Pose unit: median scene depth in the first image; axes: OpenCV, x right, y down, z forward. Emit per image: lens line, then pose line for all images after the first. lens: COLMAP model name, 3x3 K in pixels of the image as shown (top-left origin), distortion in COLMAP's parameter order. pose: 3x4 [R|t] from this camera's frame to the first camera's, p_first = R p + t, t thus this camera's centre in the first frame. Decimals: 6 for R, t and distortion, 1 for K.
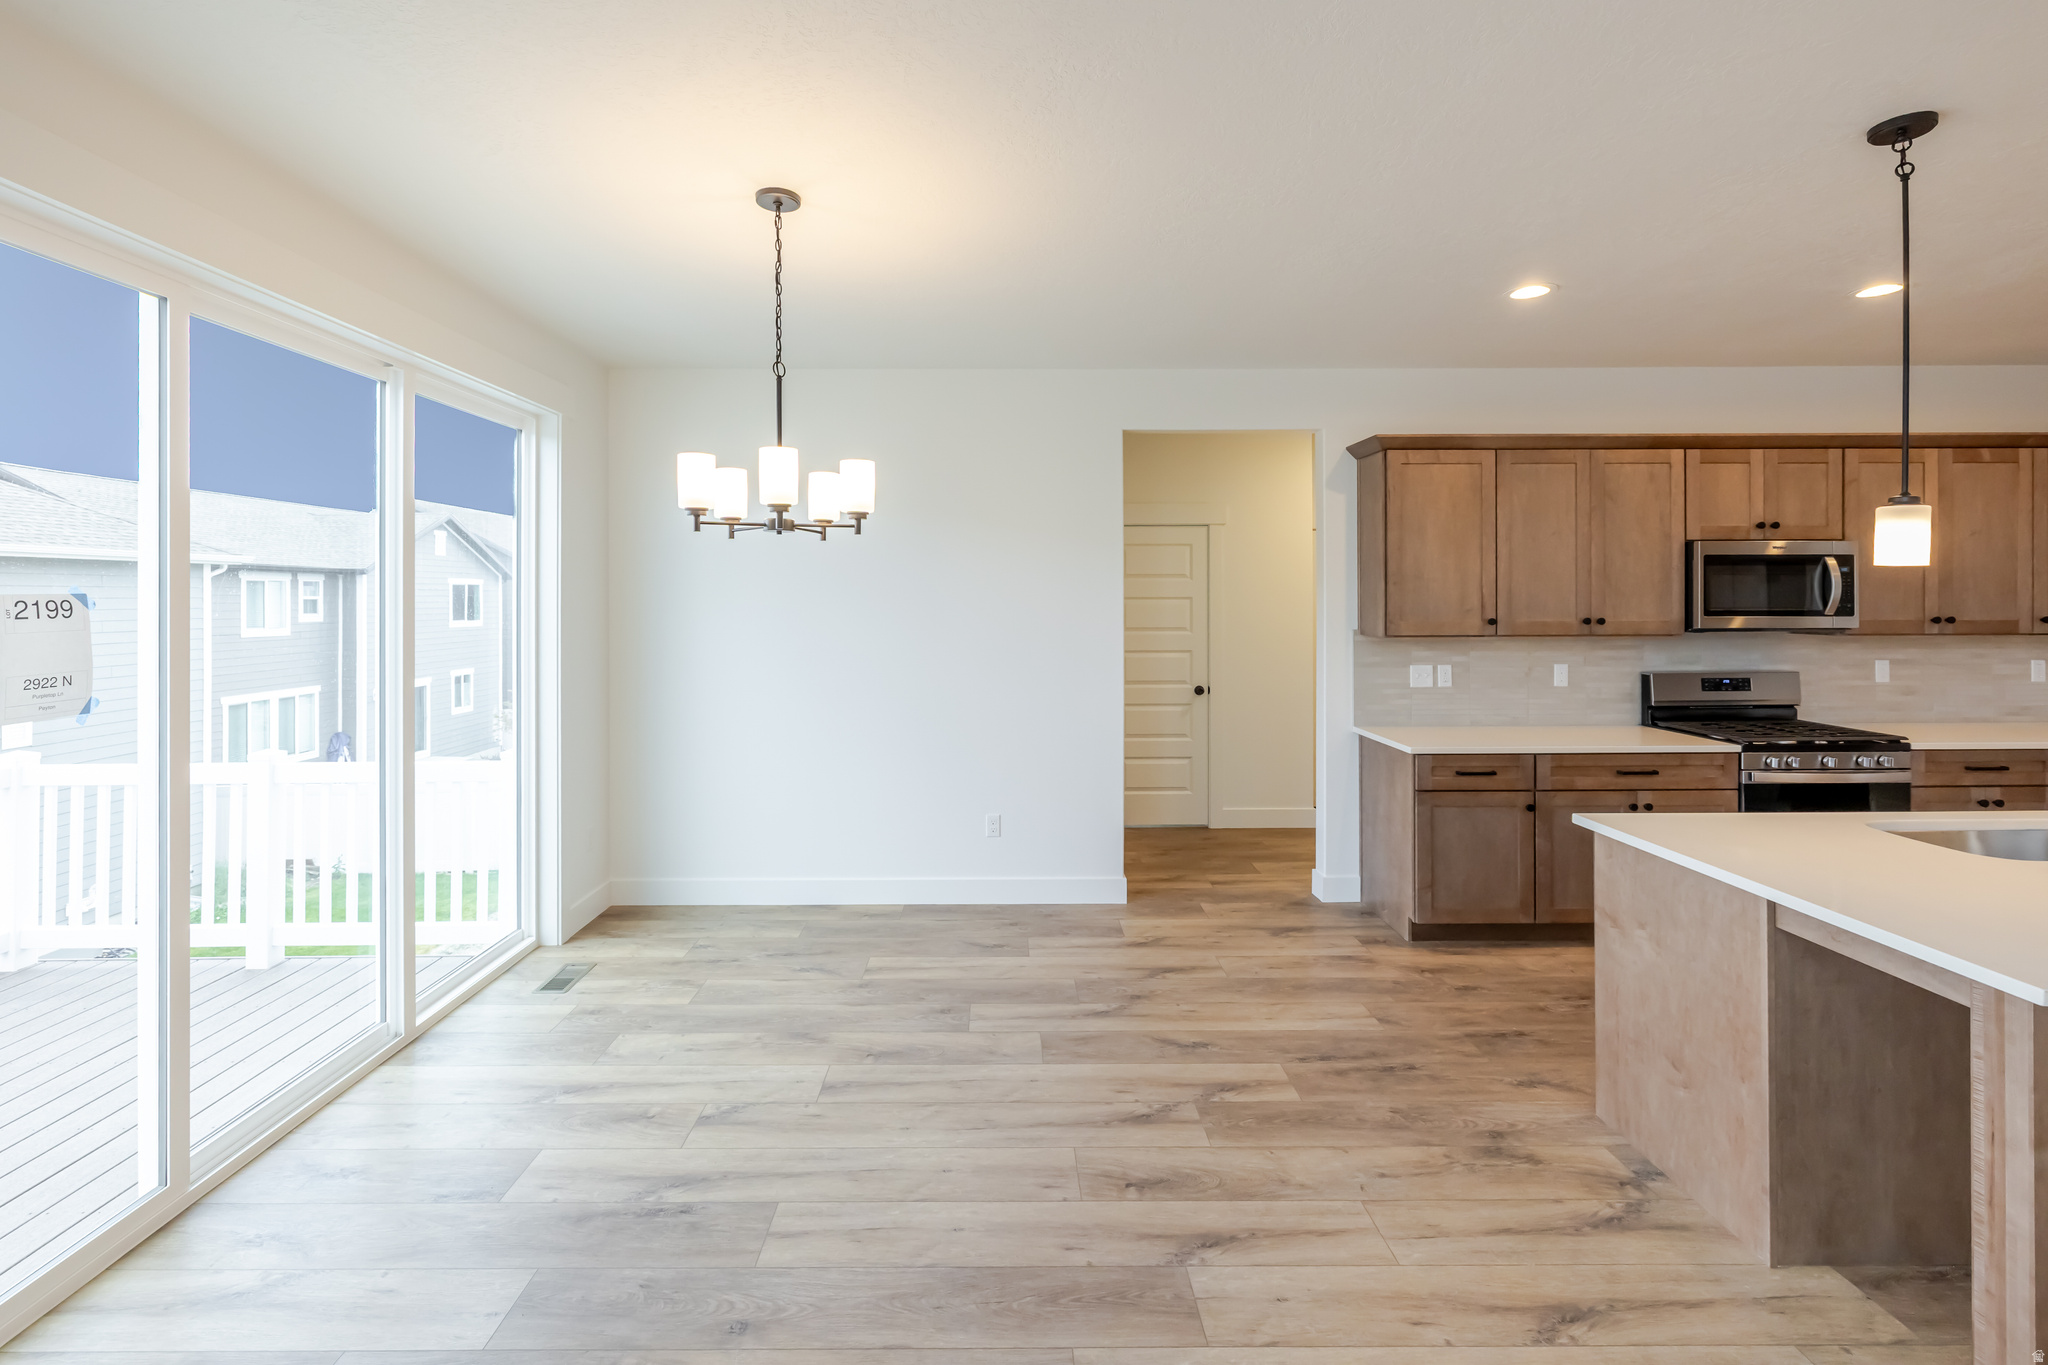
lens RADIAL K [[892.7, 0, 1016.8], [0, 892.7, 599.4], [0, 0, 1]] dist [-0.000009, 0.000013]
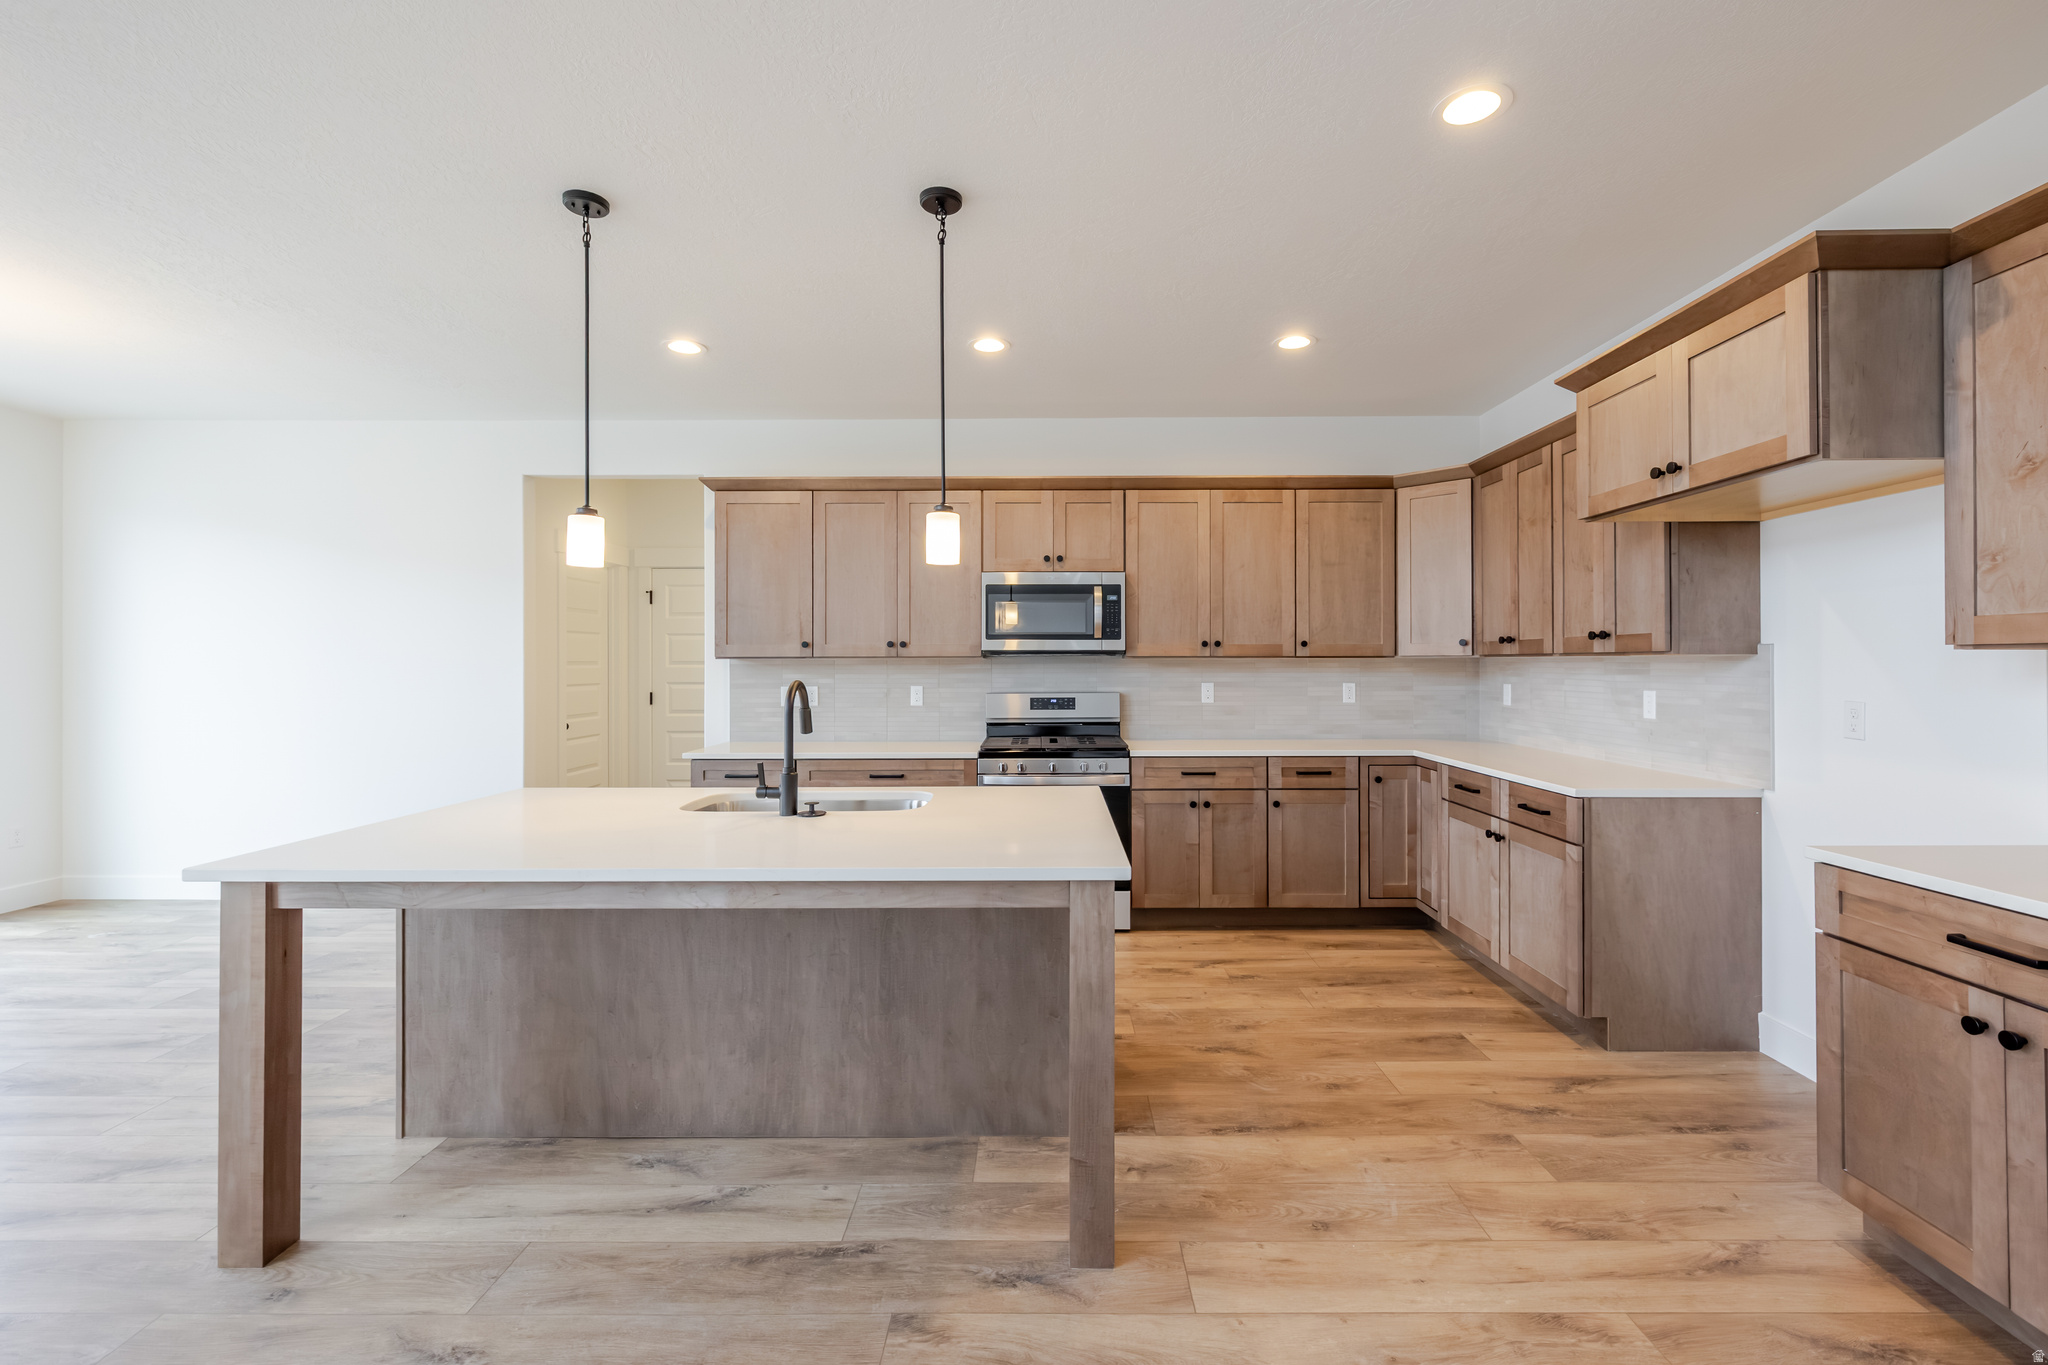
lens RADIAL K [[872.7, 0, 1065.6], [0, 872.7, 662.9], [0, 0, 1]] dist [0.000557, 0.000112]
pose [[0.999954, 0.002288, -0.009344, 0.931779], [-0.002314, 0.999993, -0.002784, 0.054003], [0.009337, 0.002805, 0.999952, -0.097121]]
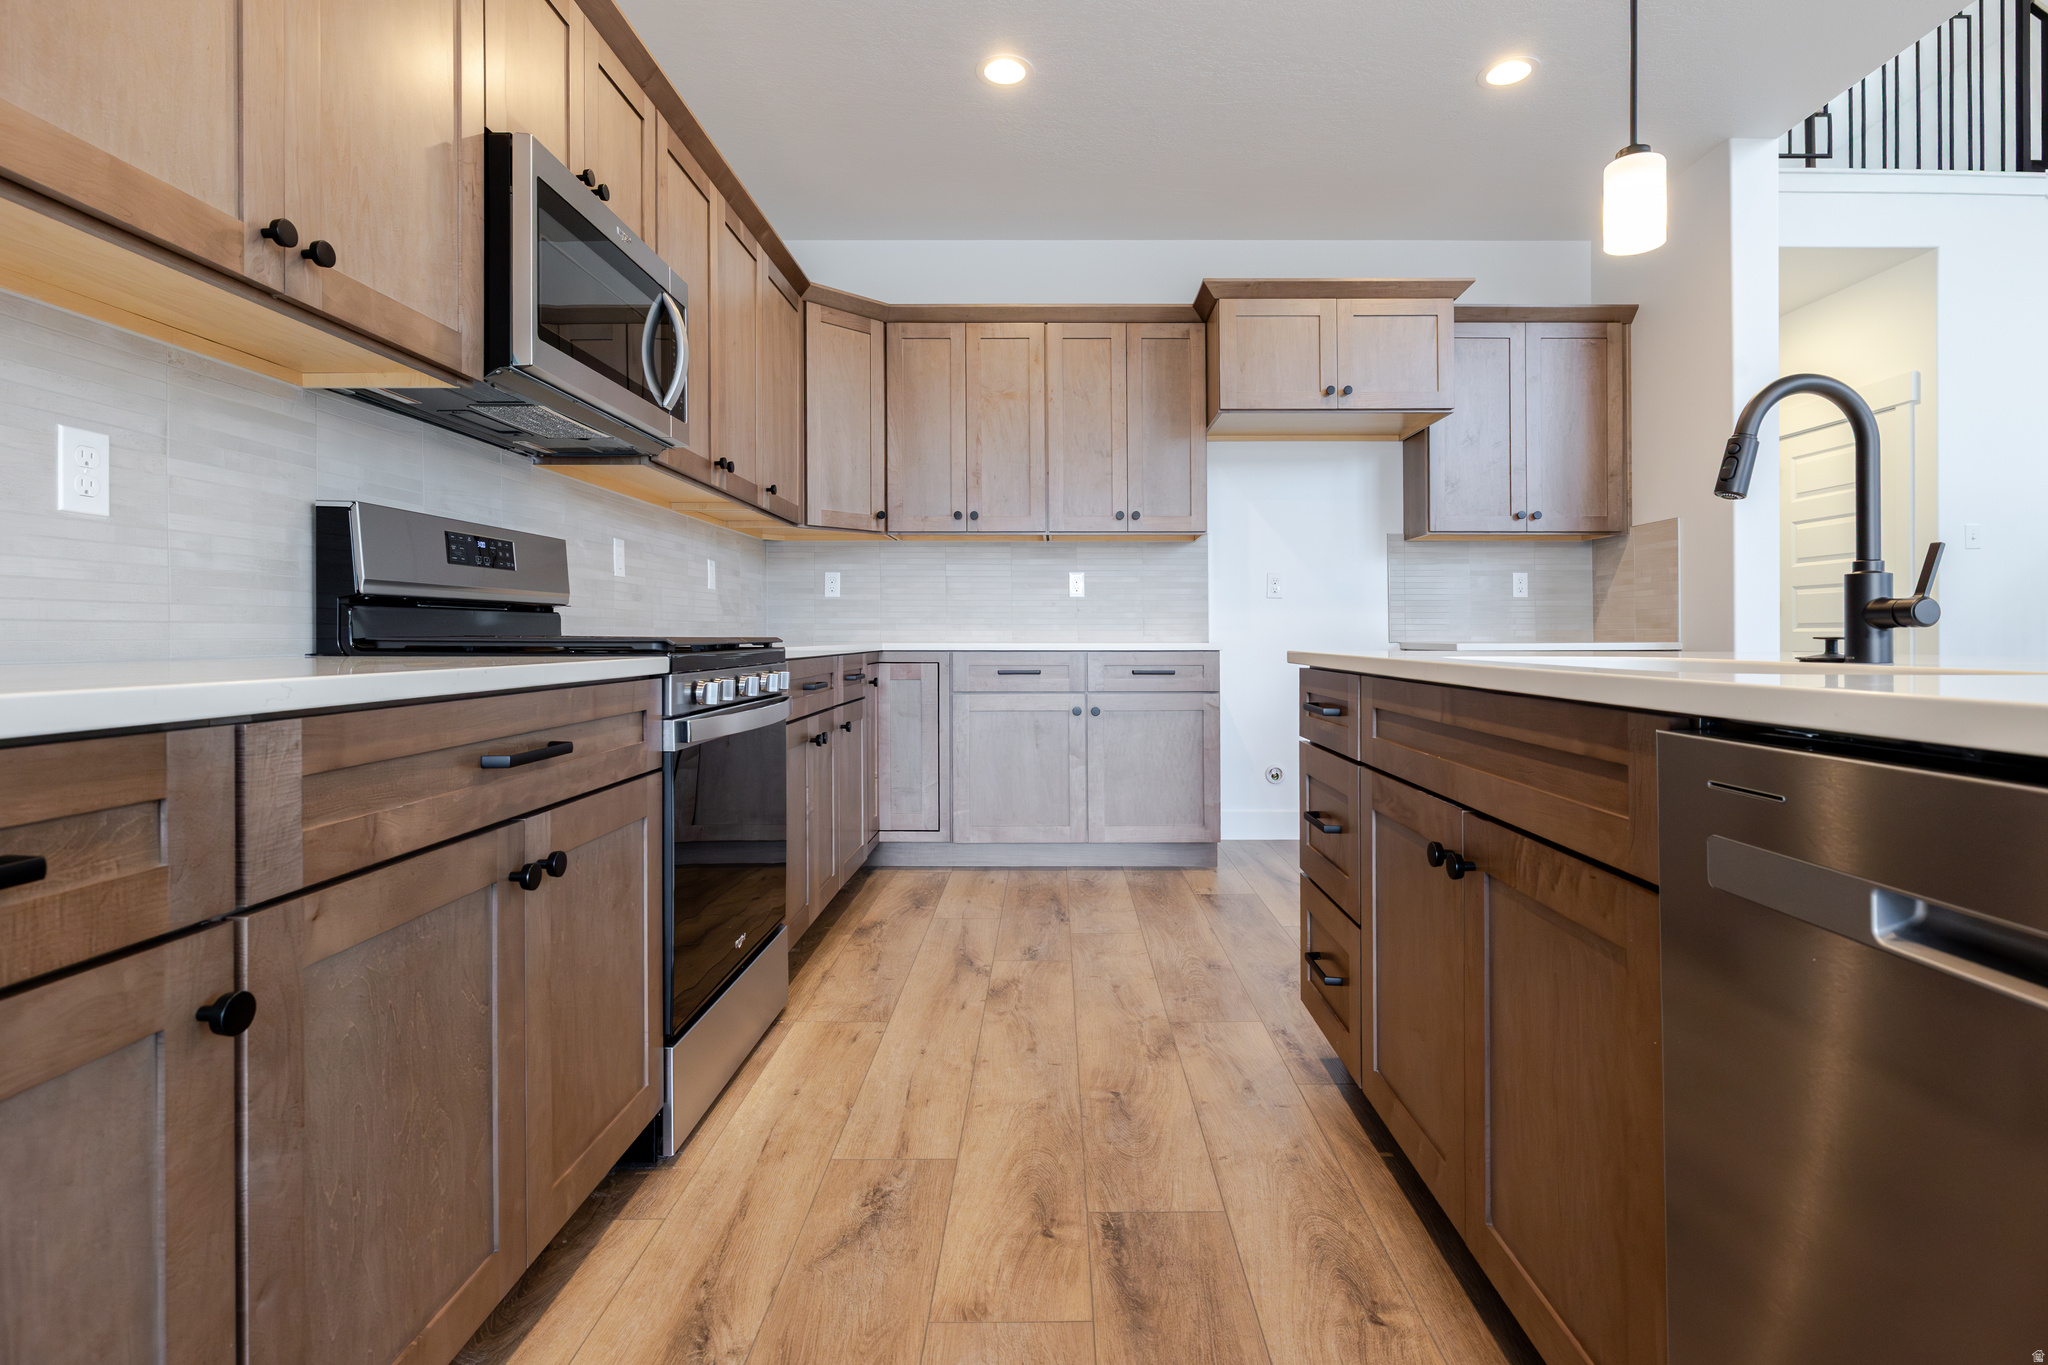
lens RADIAL K [[996.0, 0, 1033.2], [0, 996.0, 645.6], [0, 0, 1]] dist [-0.001118, 0.000098]
pose [[0.026075, -0.005324, 0.999646, 0.375847], [0.004947, 0.999974, 0.005197, 0.157112], [-0.999648, 0.004809, 0.026100, 0.826520]]
